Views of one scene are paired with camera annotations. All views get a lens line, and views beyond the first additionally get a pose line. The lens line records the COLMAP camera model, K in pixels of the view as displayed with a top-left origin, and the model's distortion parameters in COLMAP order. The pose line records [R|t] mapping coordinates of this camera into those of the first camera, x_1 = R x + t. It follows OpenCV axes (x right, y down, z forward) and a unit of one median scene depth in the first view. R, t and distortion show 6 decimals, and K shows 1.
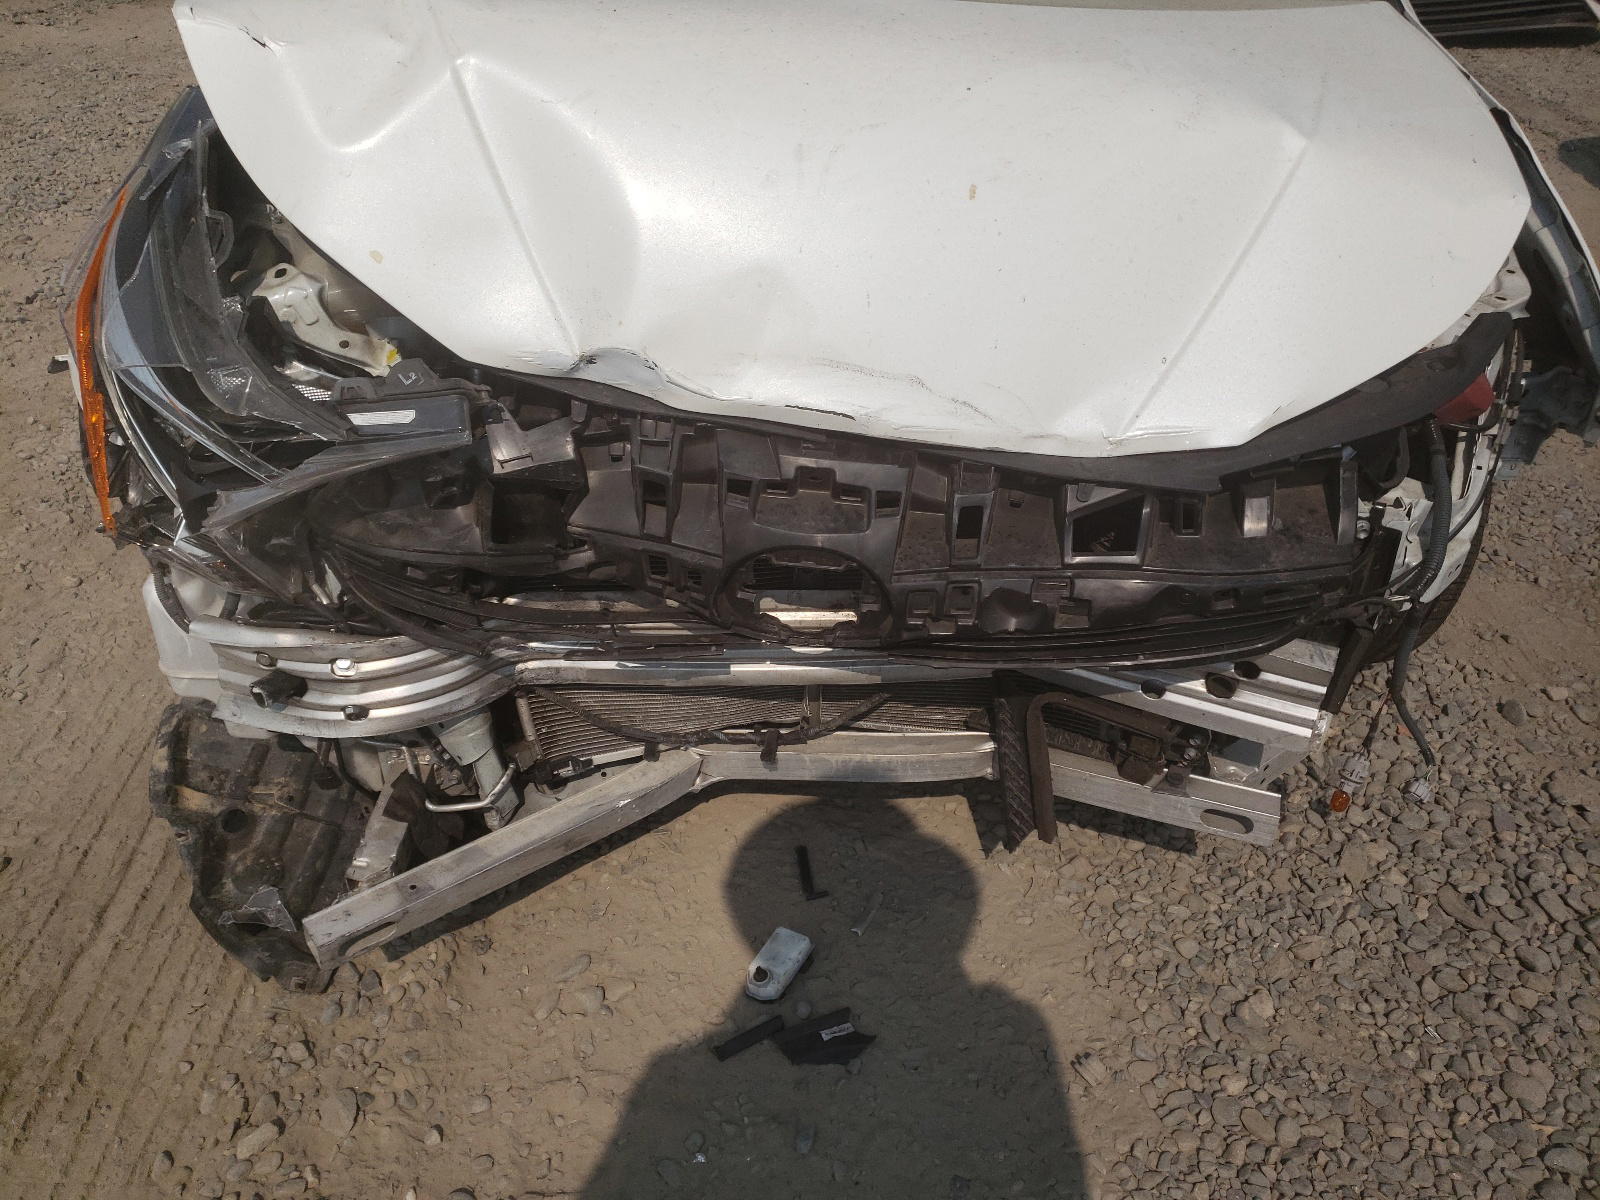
lens RADIAL K [[1204.7, 0, 800.0], [0, 1204.7, 600.0], [0, 0, 1]] dist [0.113861, -0.161657]
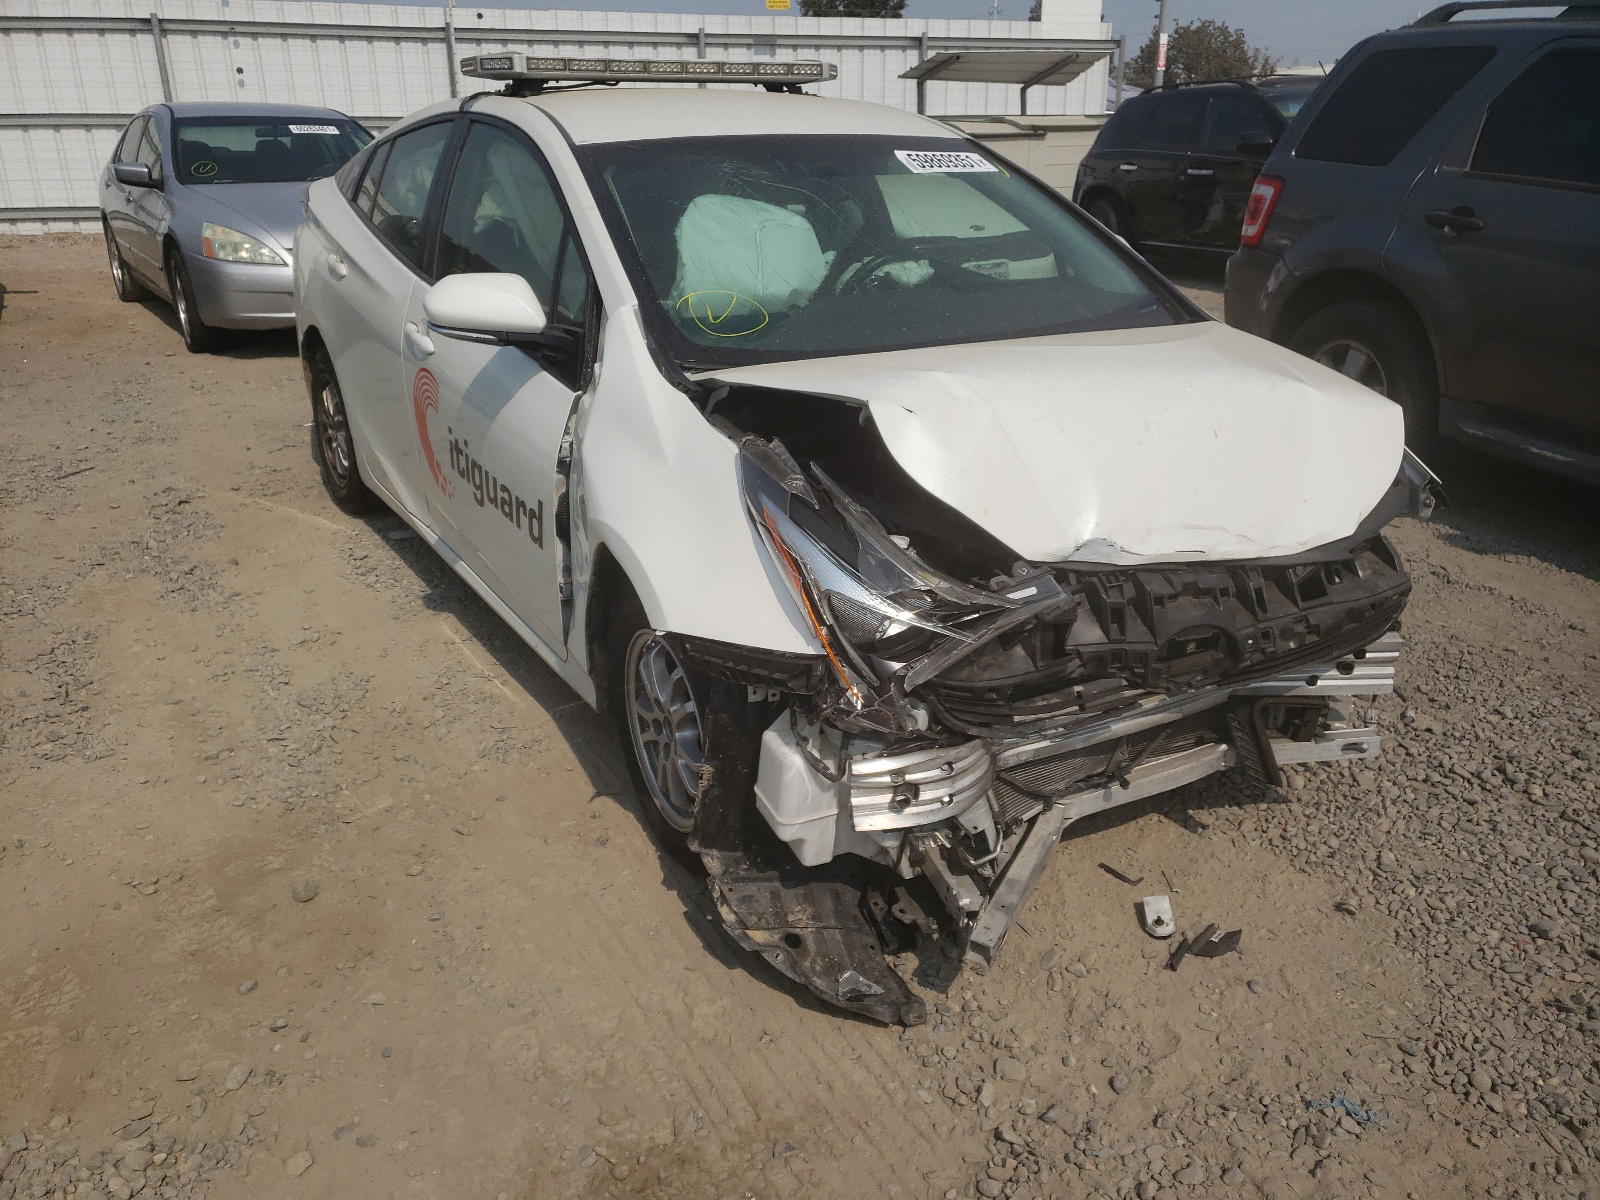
lens RADIAL K [[1204.7, 0, 800.0], [0, 1204.7, 600.0], [0, 0, 1]] dist [0.113861, -0.161657]
pose [[0.891833, -0.182778, 0.413794, -1.121932], [0.273141, 0.946744, -0.170501, 0.060937], [-0.360593, 0.265082, 0.894262, -0.387898]]
